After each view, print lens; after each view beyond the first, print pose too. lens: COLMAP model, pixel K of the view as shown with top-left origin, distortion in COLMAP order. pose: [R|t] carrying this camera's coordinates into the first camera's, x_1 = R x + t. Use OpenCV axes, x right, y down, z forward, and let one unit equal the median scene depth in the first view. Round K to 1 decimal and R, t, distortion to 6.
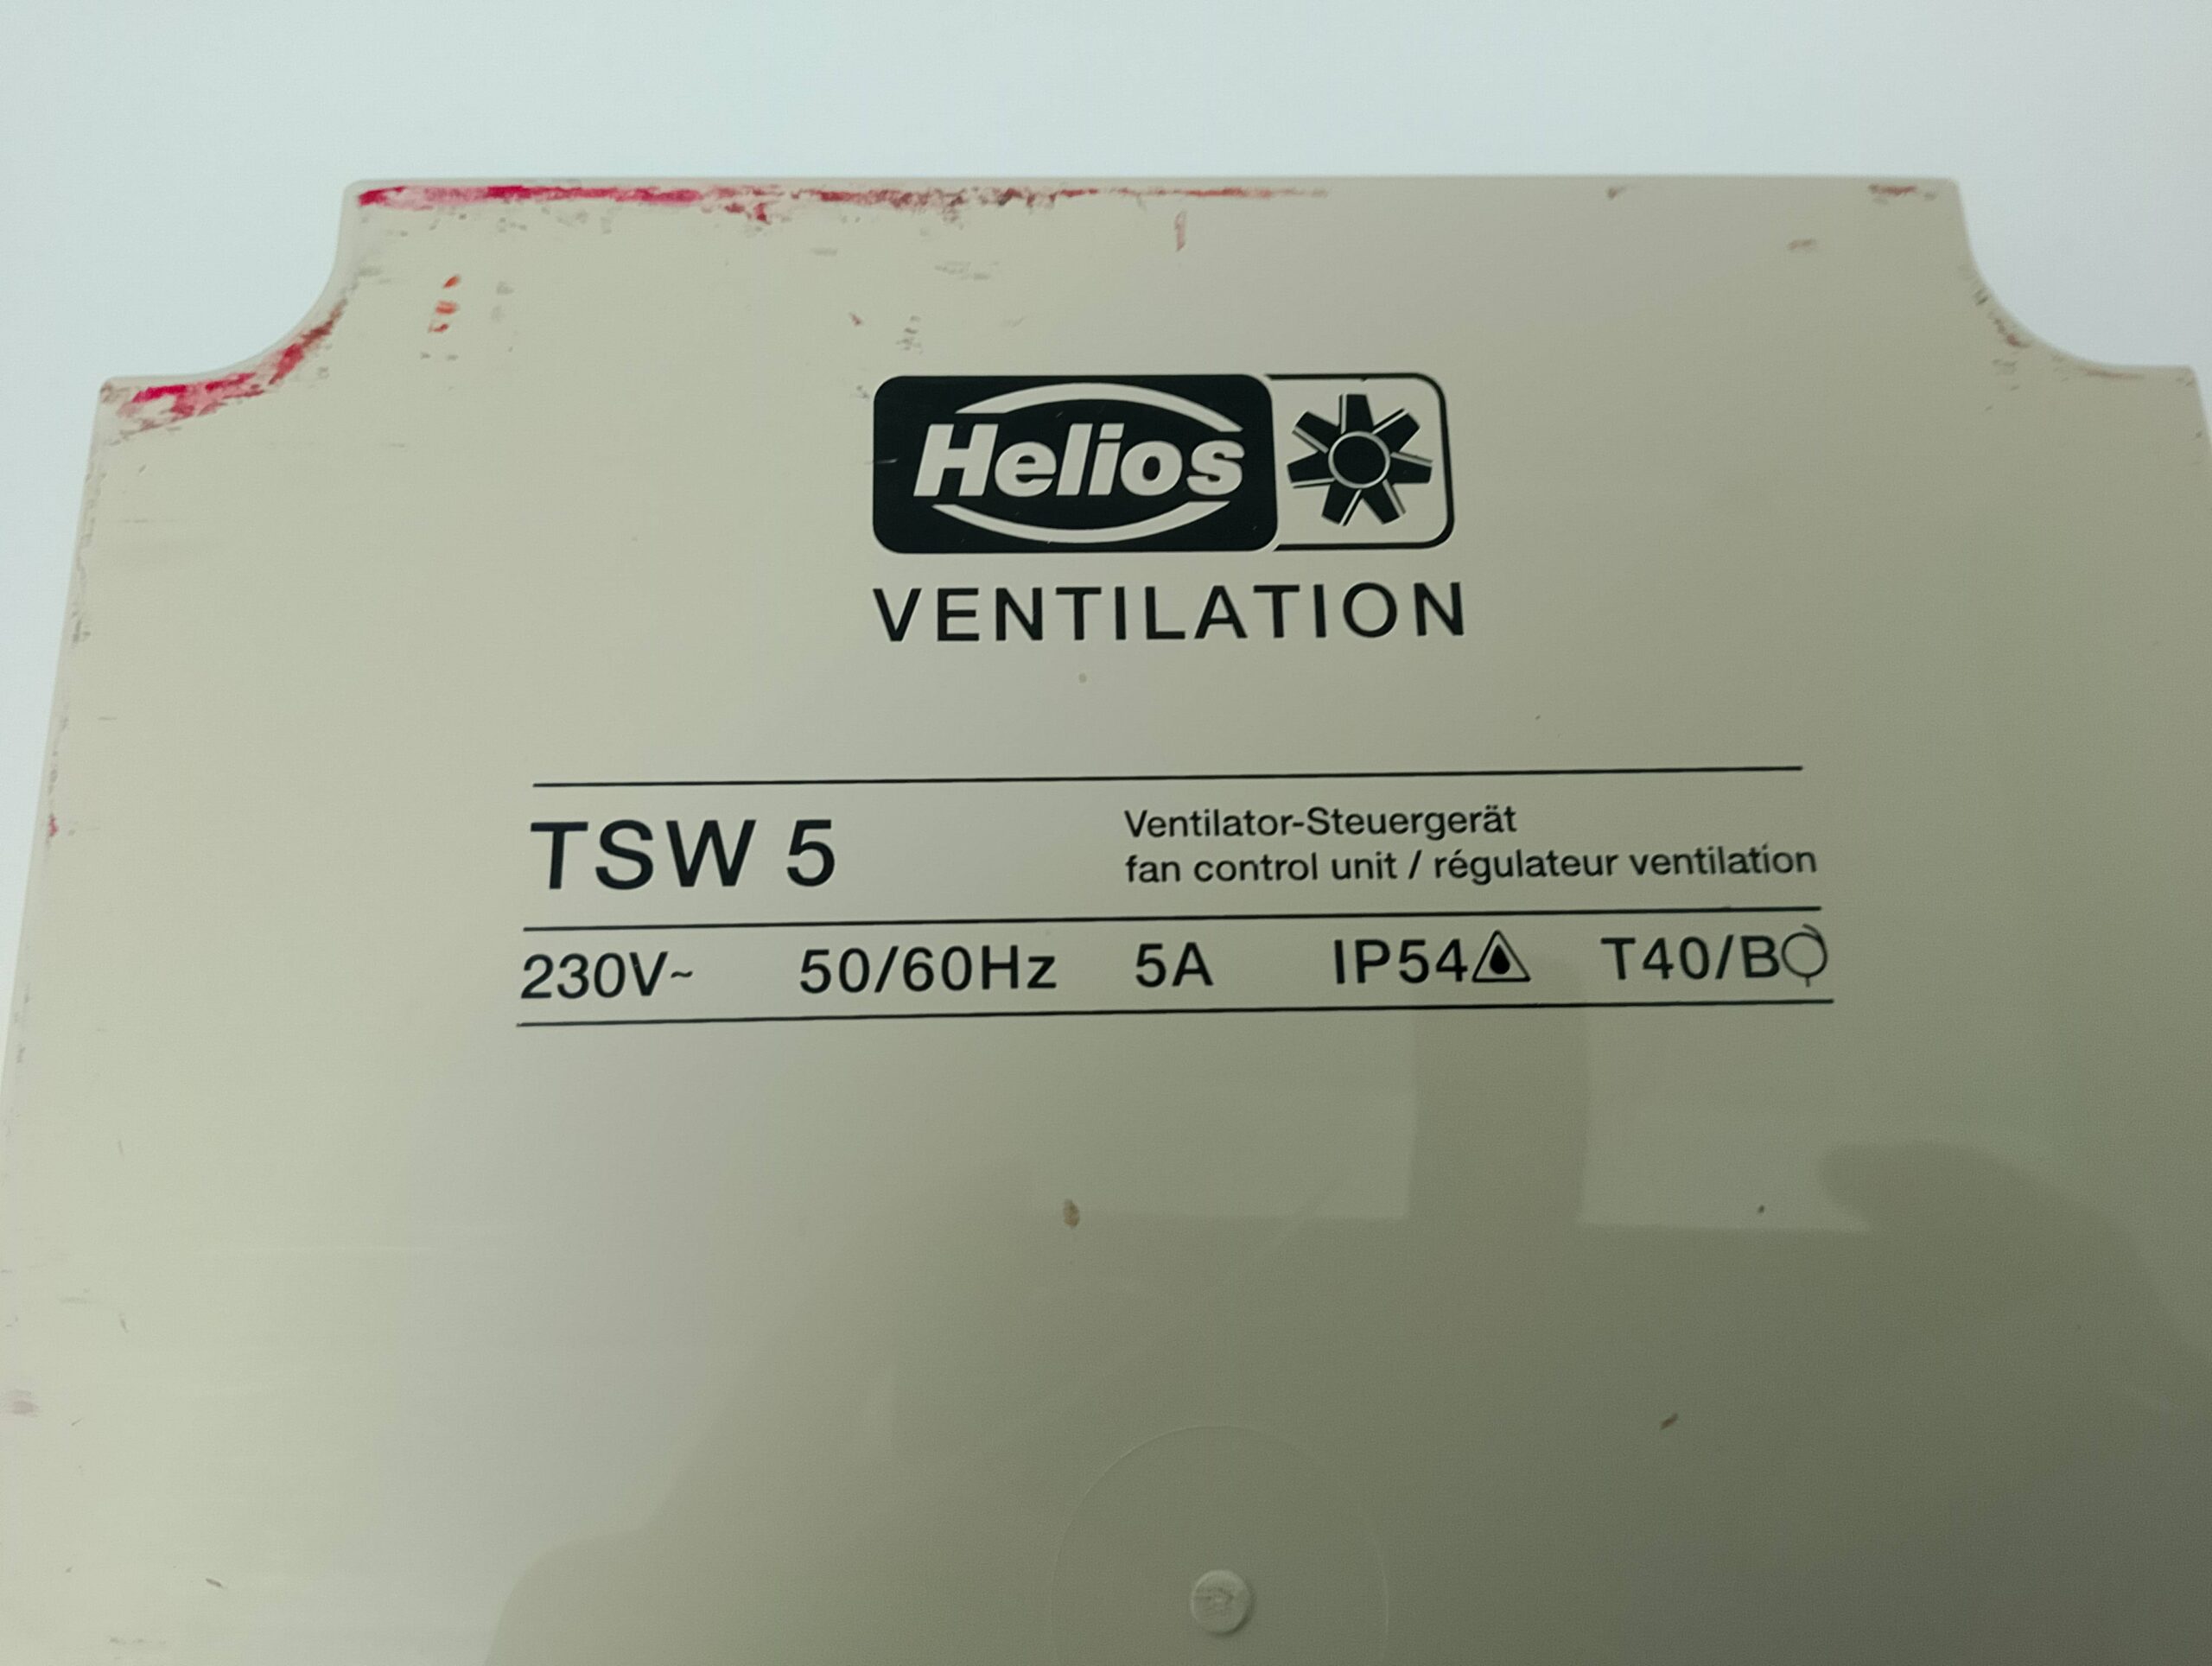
lens RADIAL K [[1825.8, 0, 1107.9], [0, 1825.8, 847.6], [0, 0, 1]] dist [0.071631, -0.063257]
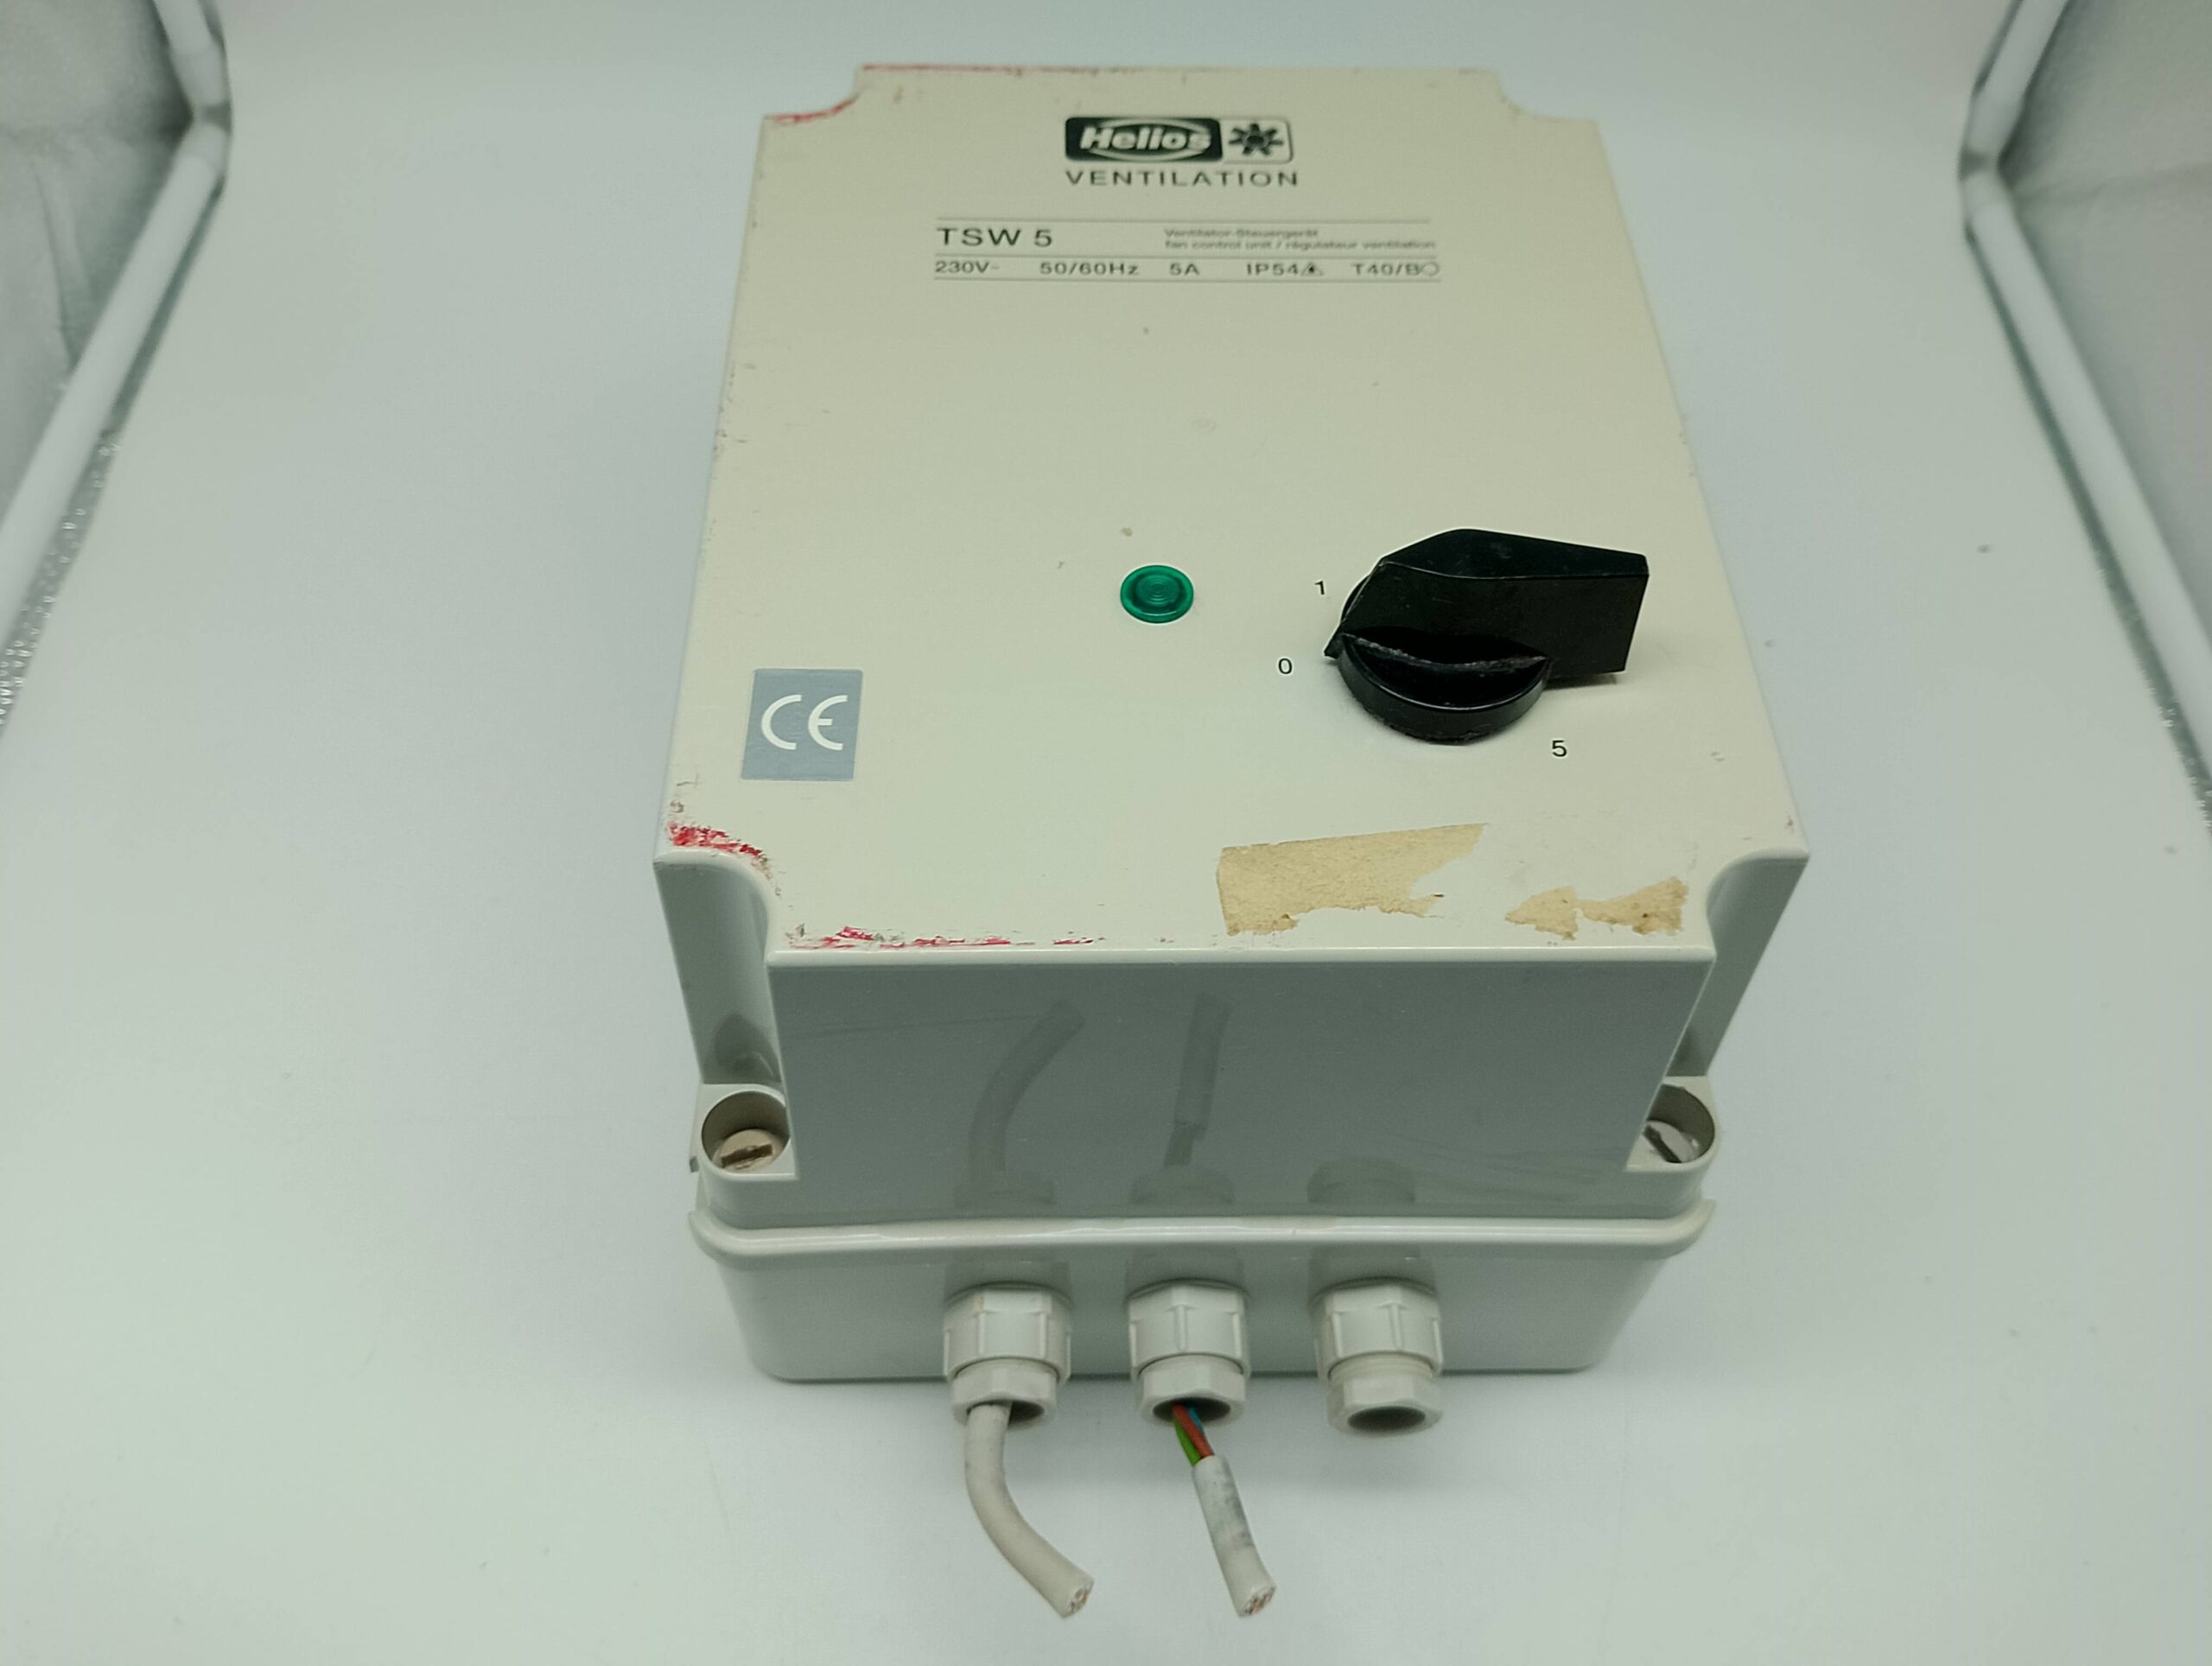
lens RADIAL K [[1825.8, 0, 1109.0], [0, 1825.8, 832.2], [0, 0, 1]] dist [0.071631, -0.063257]
pose [[0.999976, -0.000658, -0.006860, -0.051689], [-0.001724, 0.939917, -0.341399, 1.648250], [0.006673, 0.341403, 0.939894, -1.128830]]
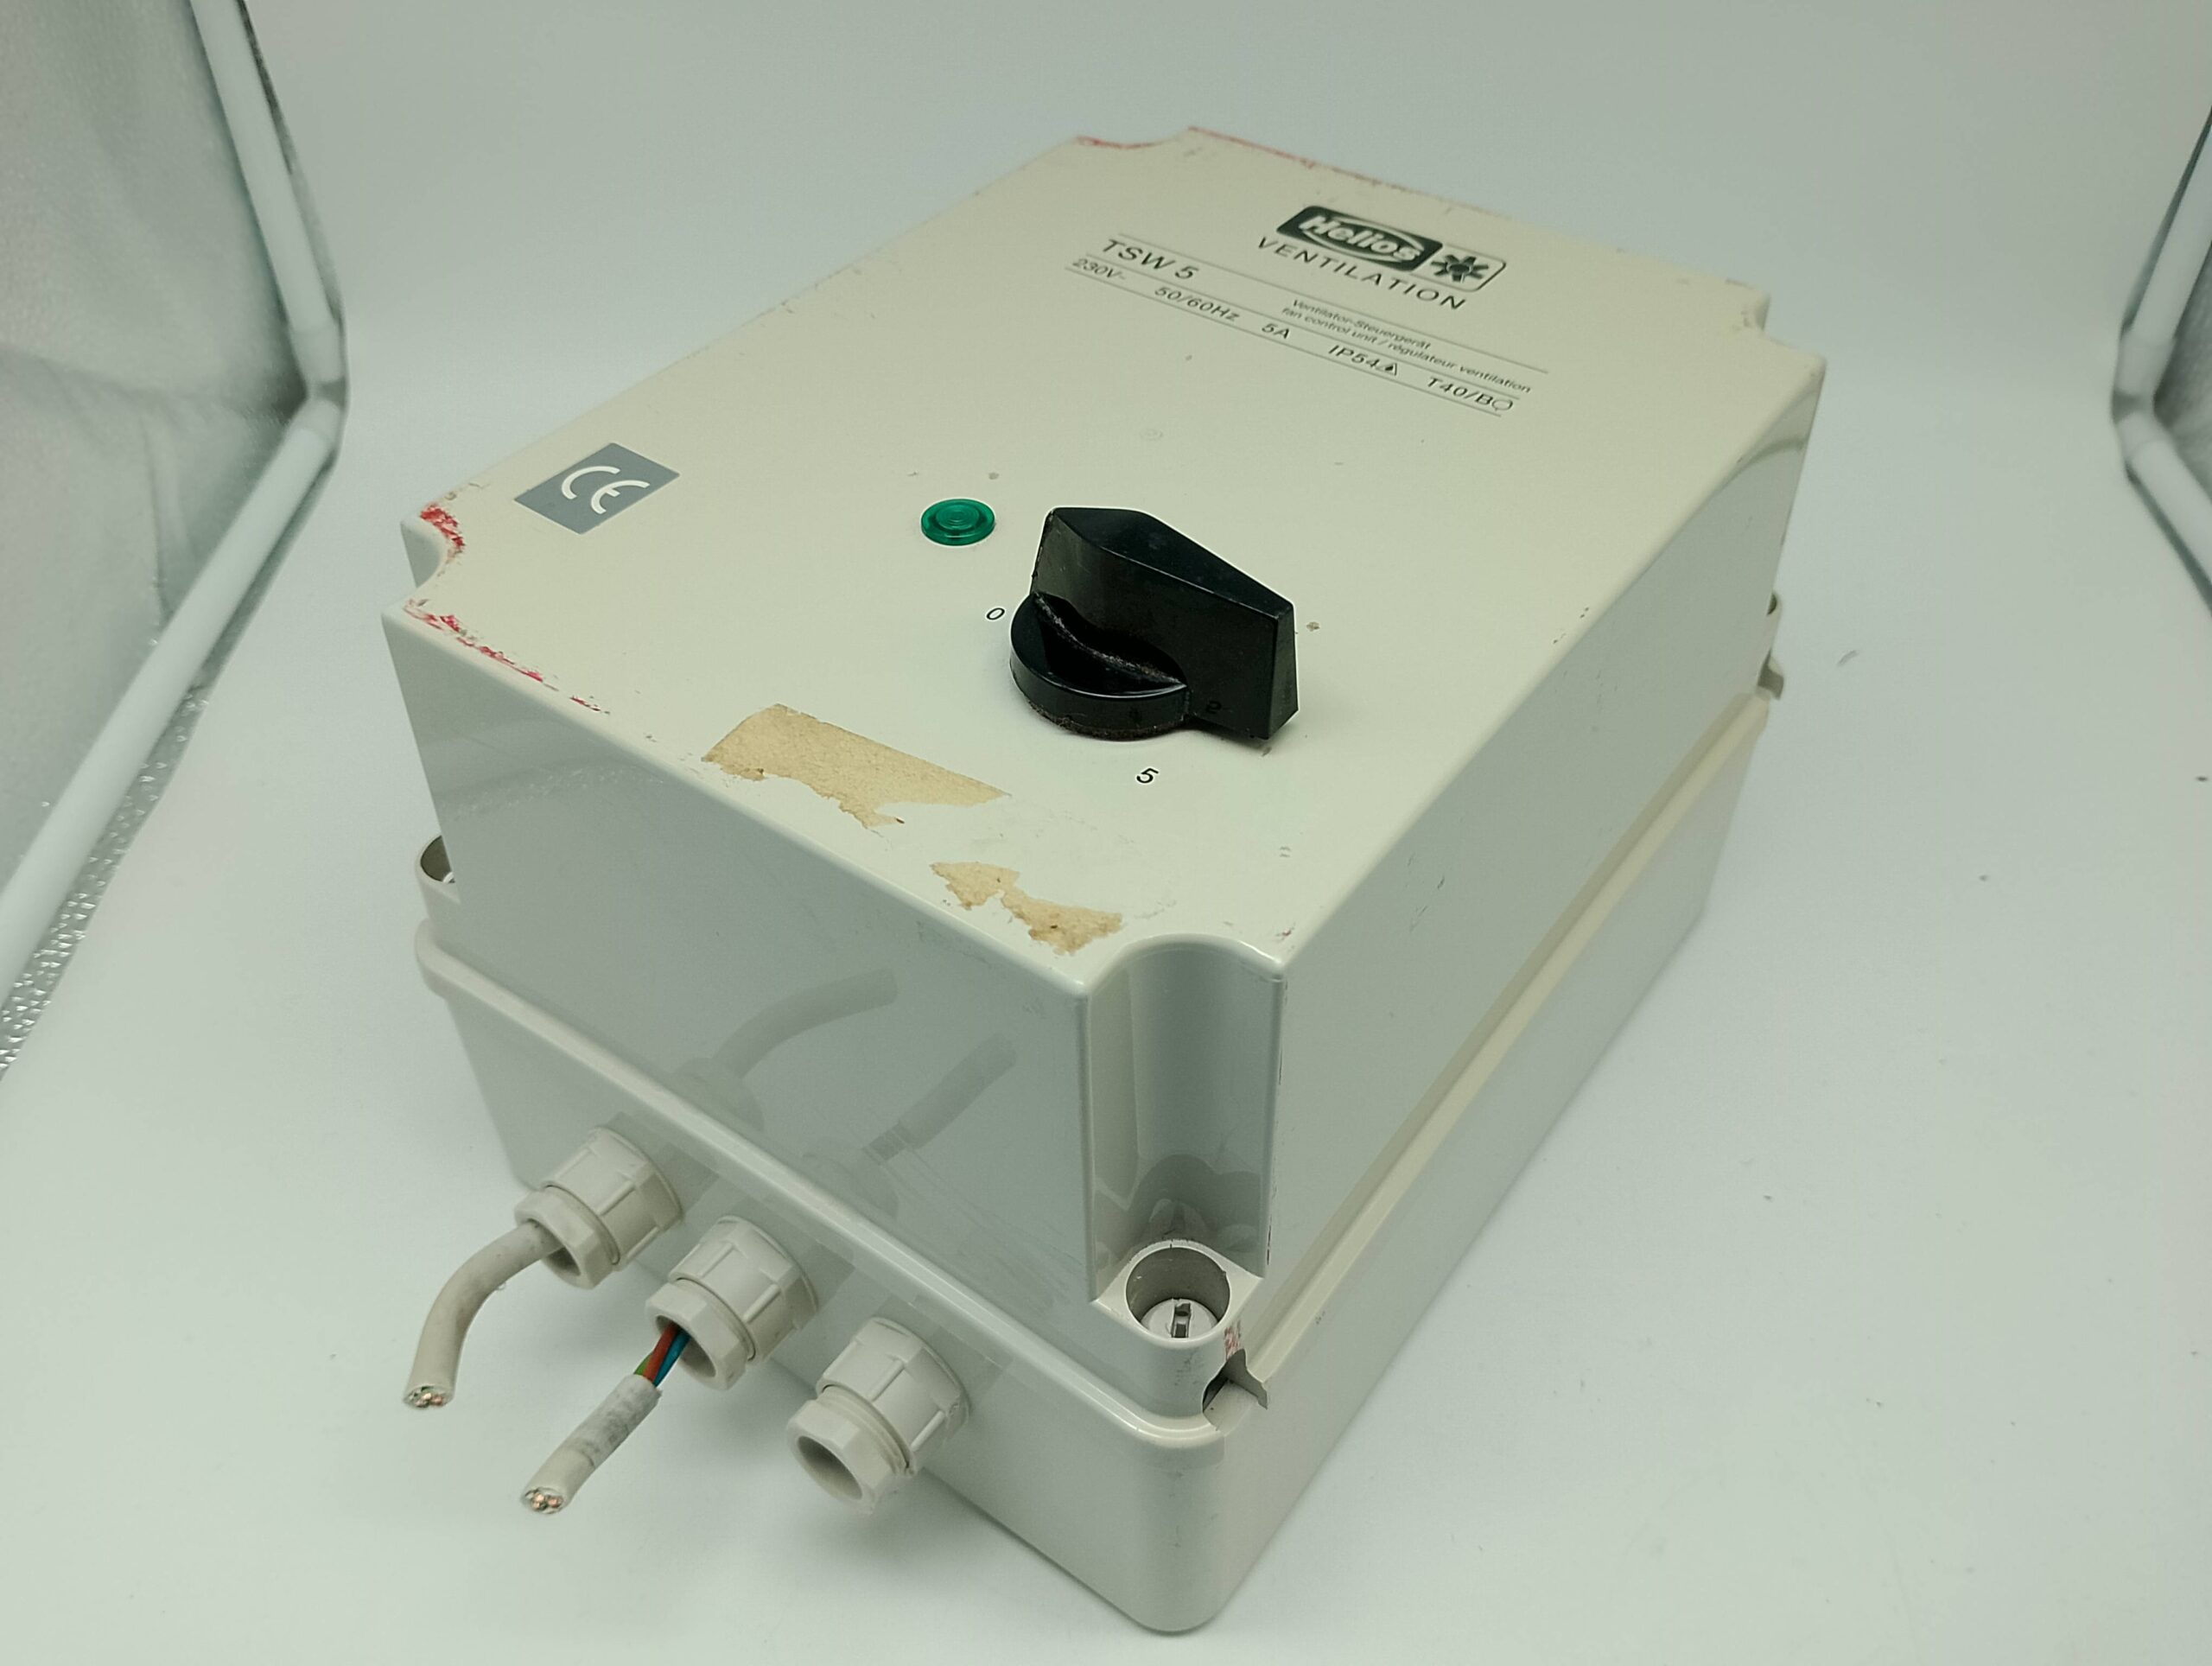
lens RADIAL K [[1825.8, 0, 1116.8], [0, 1825.8, 833.5], [0, 0, 1]] dist [0.071631, -0.063257]
pose [[0.796142, 0.396020, -0.457521, 1.271289], [-0.574080, 0.733339, -0.364207, 1.595705], [0.191285, 0.552614, 0.811189, -0.709952]]
